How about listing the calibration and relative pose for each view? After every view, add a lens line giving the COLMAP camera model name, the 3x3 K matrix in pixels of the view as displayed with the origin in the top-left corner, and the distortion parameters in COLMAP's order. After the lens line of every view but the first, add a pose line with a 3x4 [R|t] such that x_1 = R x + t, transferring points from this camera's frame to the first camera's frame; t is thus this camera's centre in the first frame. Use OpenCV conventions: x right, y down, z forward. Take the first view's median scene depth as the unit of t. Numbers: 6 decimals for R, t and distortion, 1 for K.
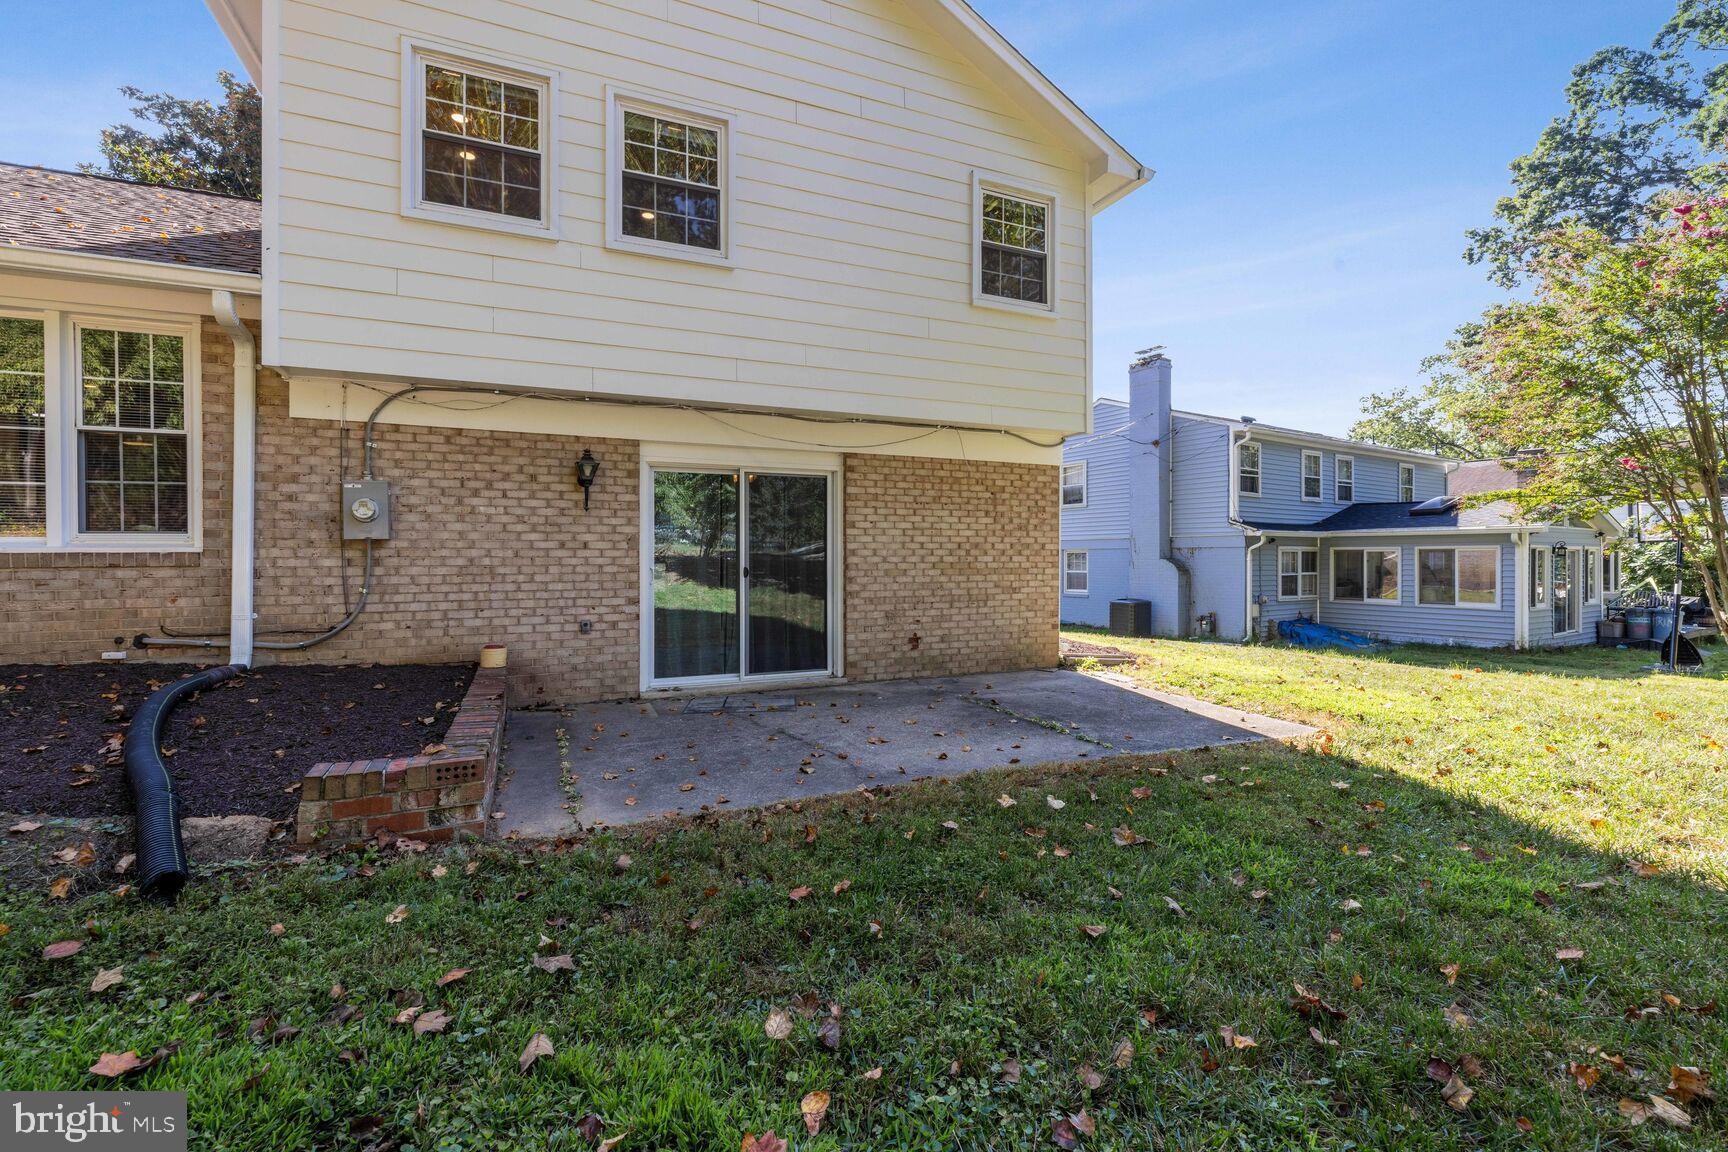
lens RADIAL K [[731.6, 0, 863.0], [0, 731.6, 556.3], [0, 0, 1]] dist [-0.001810, 0.001344]
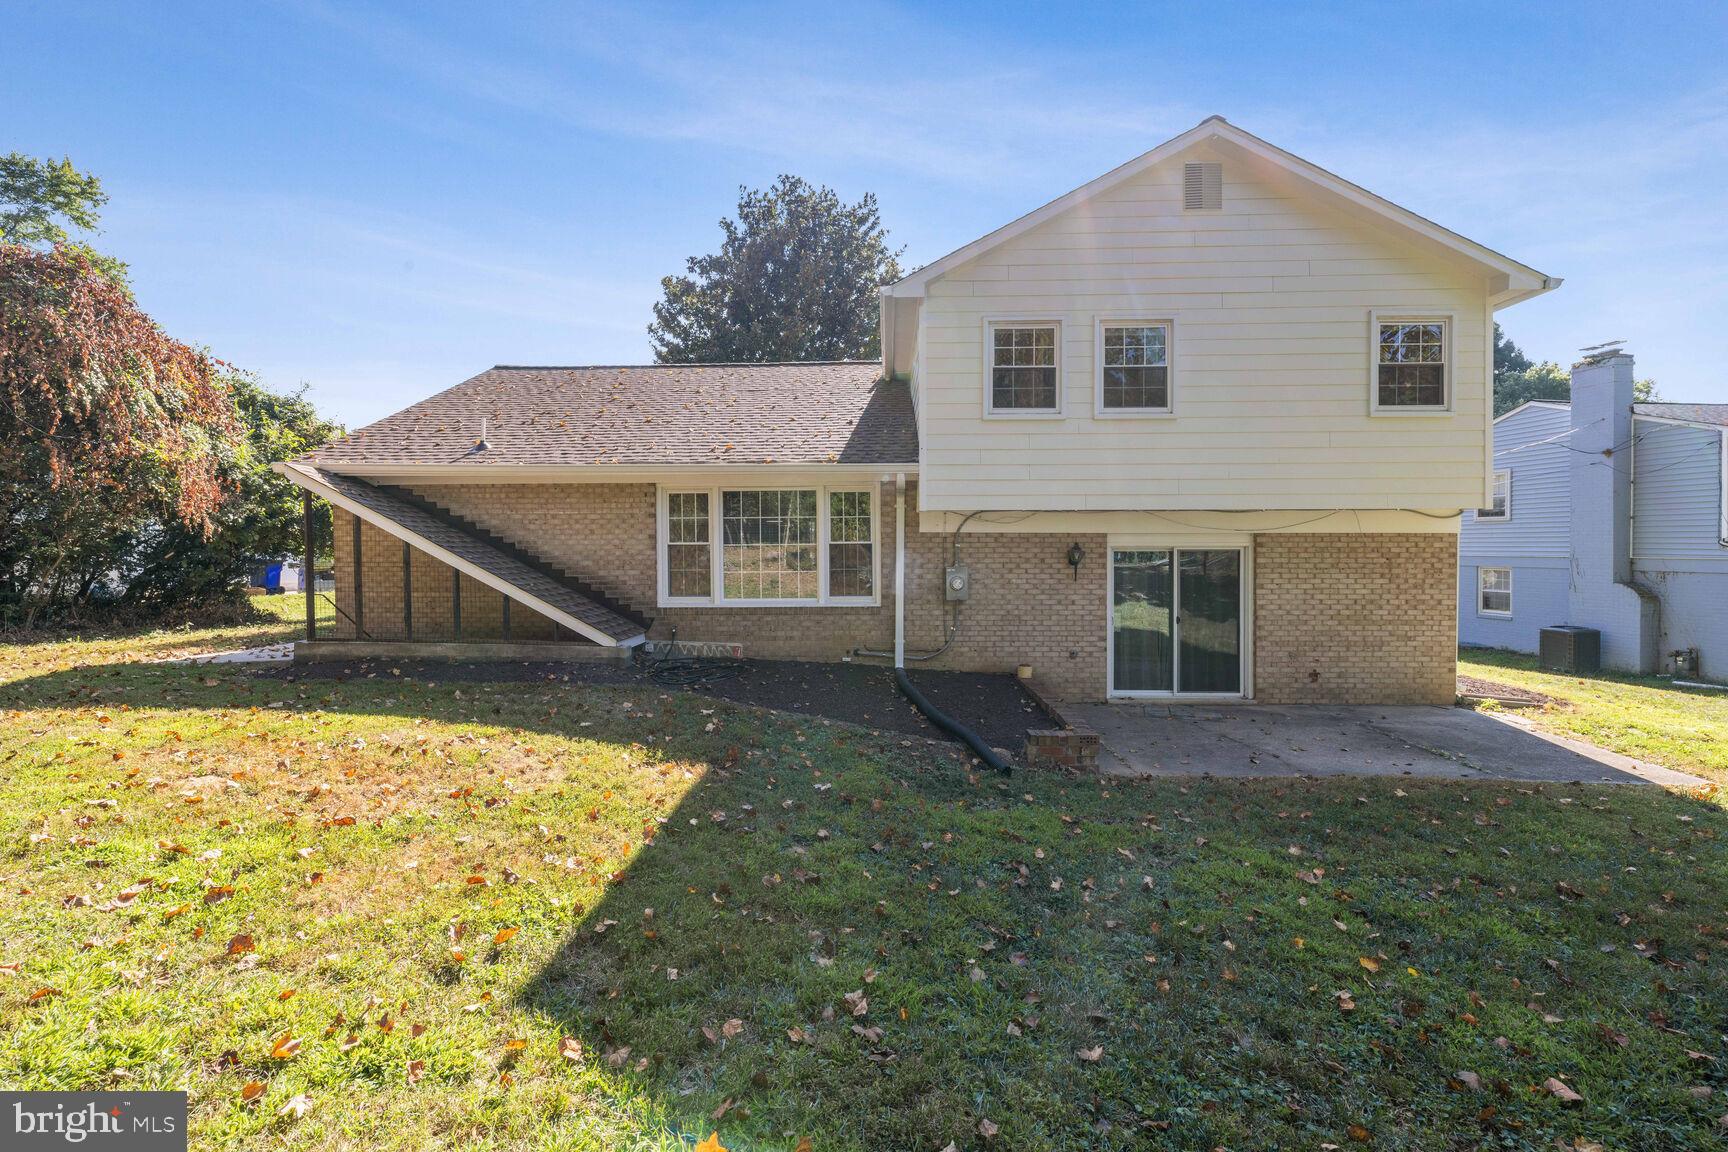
lens RADIAL K [[731.6, 0, 858.5], [0, 731.6, 551.0], [0, 0, 1]] dist [-0.001810, 0.001344]
pose [[0.902333, 0.002976, -0.431029, -0.103293], [0.001052, 0.999958, 0.009107, -0.120981], [0.431038, -0.008671, 0.902292, -0.528140]]
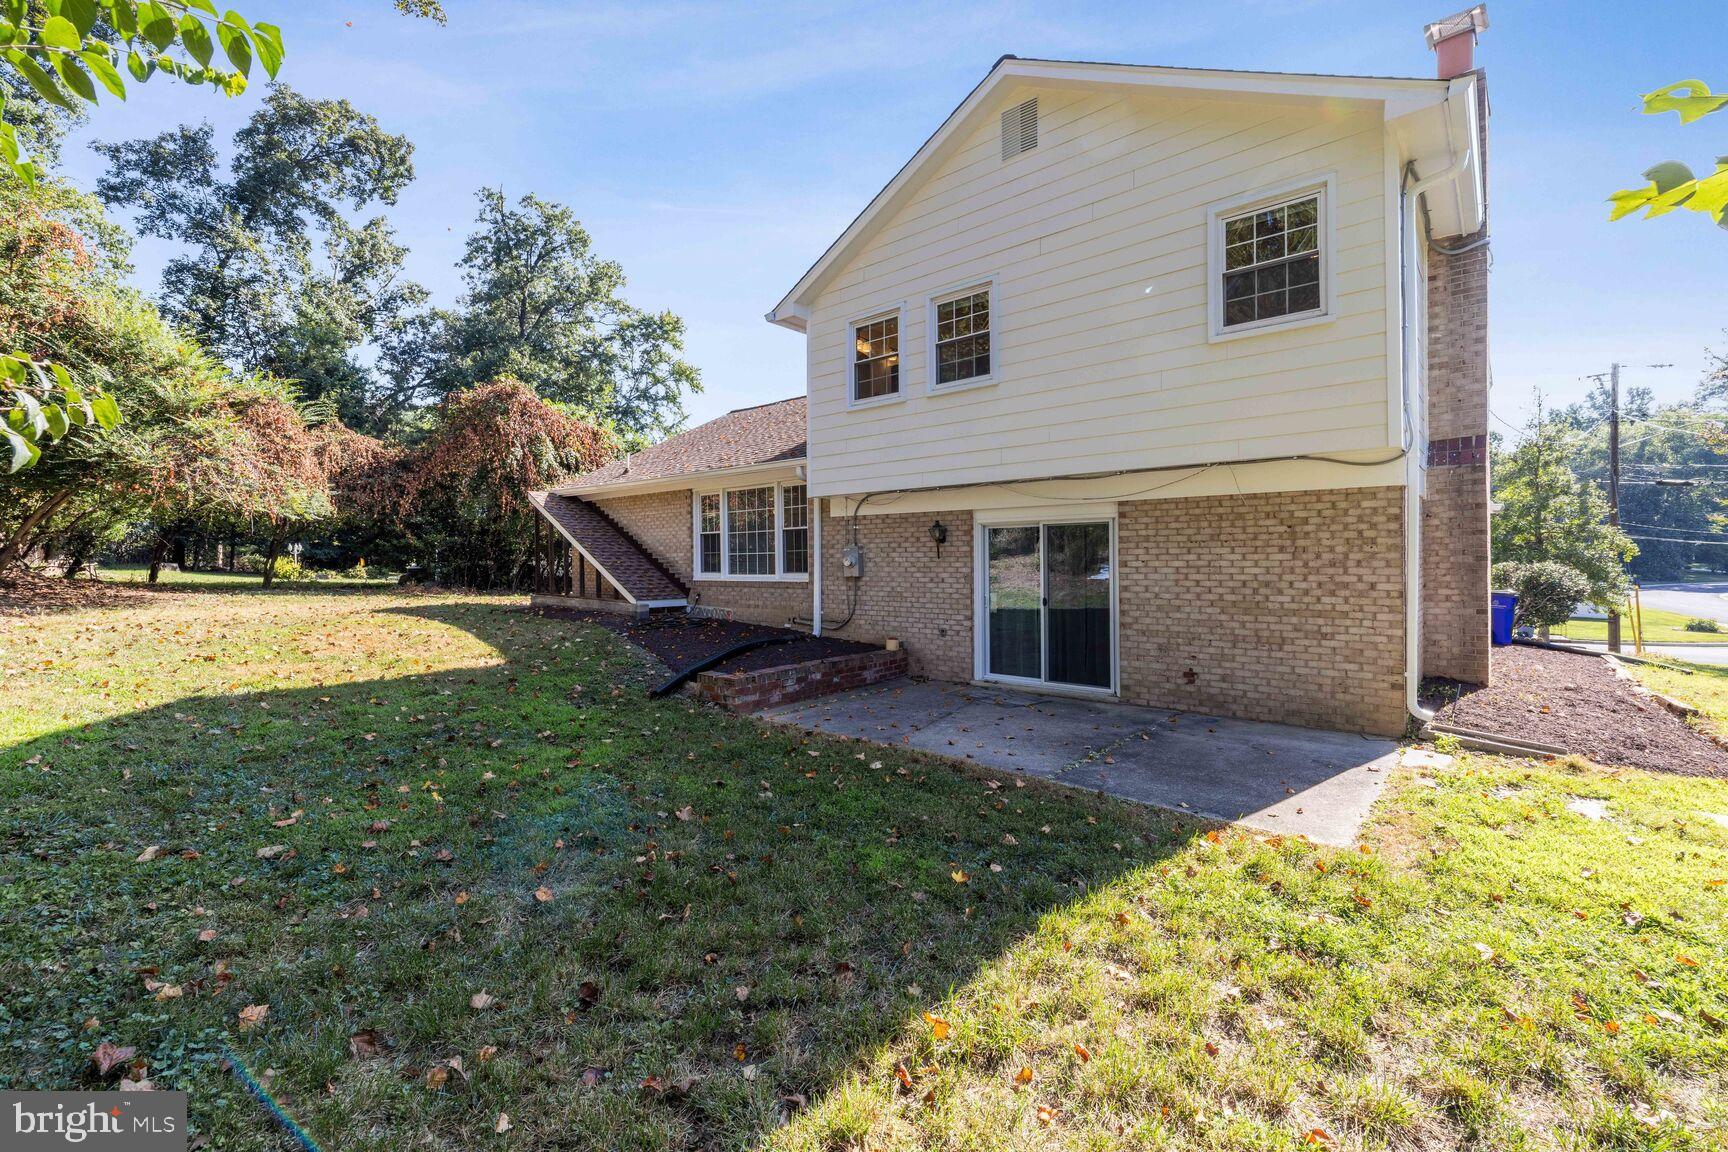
lens RADIAL K [[731.6, 0, 854.8], [0, 731.6, 553.4], [0, 0, 1]] dist [-0.001810, 0.001344]
pose [[0.422331, -0.008906, -0.906398, 0.834492], [0.008421, 0.999947, -0.005902, -0.056368], [0.906403, -0.005140, 0.422384, 0.142058]]
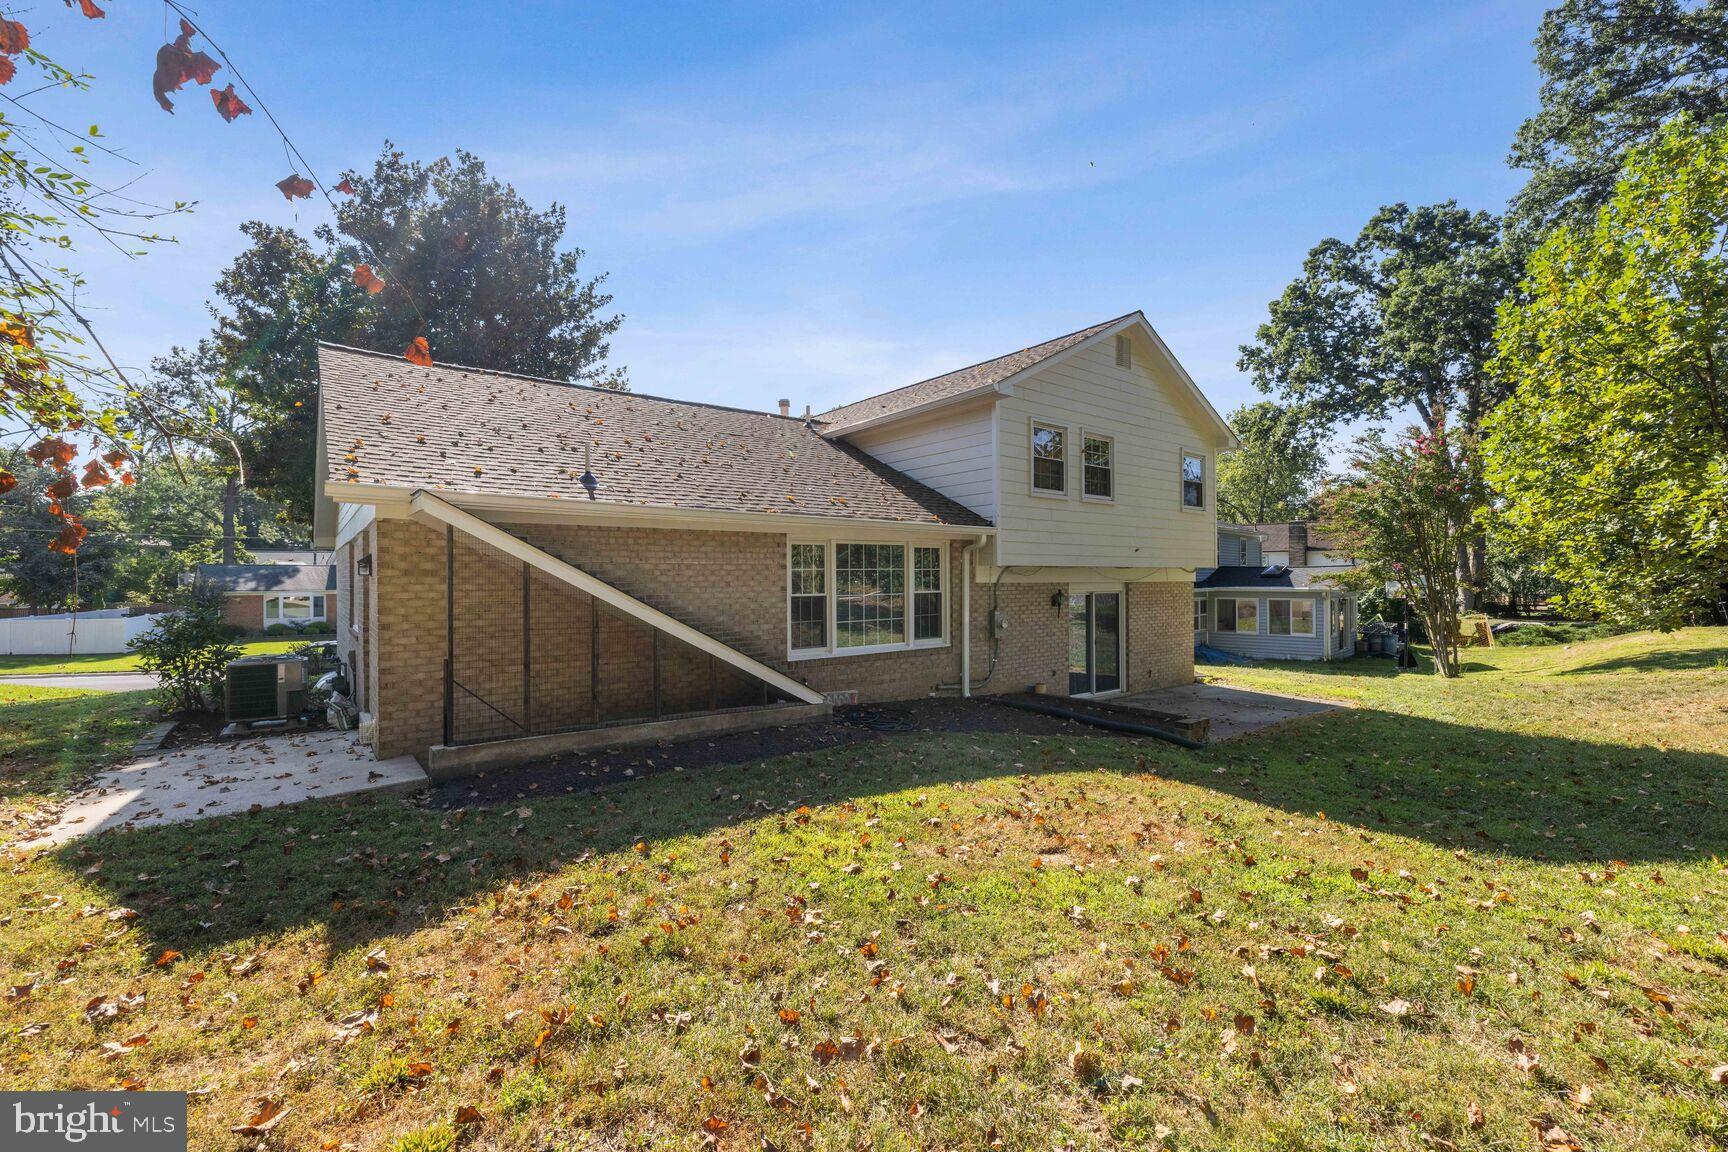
lens RADIAL K [[731.6, 0, 856.8], [0, 731.6, 563.8], [0, 0, 1]] dist [-0.001810, 0.001344]
pose [[0.967938, 0.000769, 0.251190, -1.261537], [0.004049, 0.999818, -0.018661, -0.155889], [-0.251158, 0.019080, 0.967758, -0.781321]]
